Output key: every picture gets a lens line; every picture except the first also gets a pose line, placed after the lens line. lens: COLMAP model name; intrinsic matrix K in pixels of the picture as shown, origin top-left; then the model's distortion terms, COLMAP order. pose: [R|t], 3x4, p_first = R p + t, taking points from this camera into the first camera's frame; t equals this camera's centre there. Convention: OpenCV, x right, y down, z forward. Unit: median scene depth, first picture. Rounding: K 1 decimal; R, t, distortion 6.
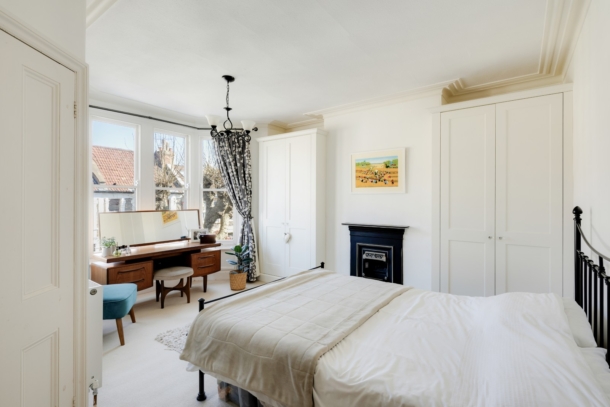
lens RADIAL K [[294.4, 0, 305.5], [0, 294.4, 199.9], [0, 0, 1]] dist [0.002218, 0.000420]
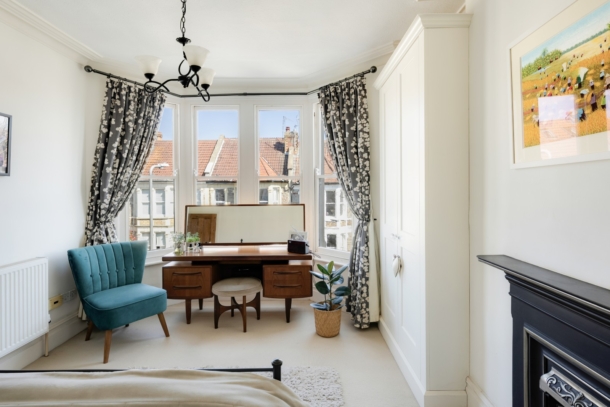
lens RADIAL K [[314.9, 0, 306.4], [0, 314.9, 191.4], [0, 0, 1]] dist [-0.002647, -0.000070]
pose [[0.592439, -0.008054, -0.805575, 0.287646], [0.010931, 0.999938, -0.001958, 0.002752], [0.805542, -0.007645, 0.592490, 0.583291]]
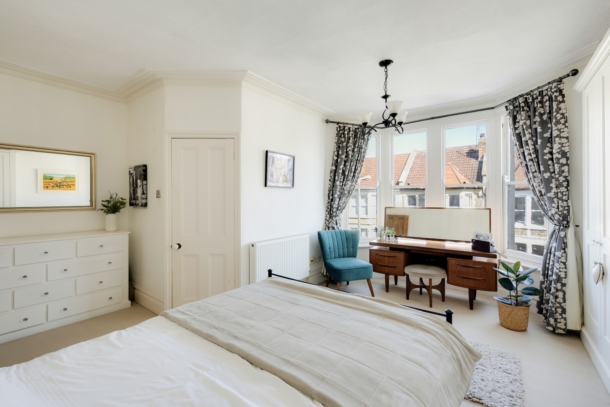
lens RADIAL K [[267.1, 0, 303.8], [0, 267.1, 197.3], [0, 0, 1]] dist [-0.001653, -0.000051]
pose [[-0.019282, -0.008060, -0.999782, 0.404066], [0.004418, 0.999957, -0.008147, 0.005748], [0.999804, -0.004574, -0.019245, 0.541902]]
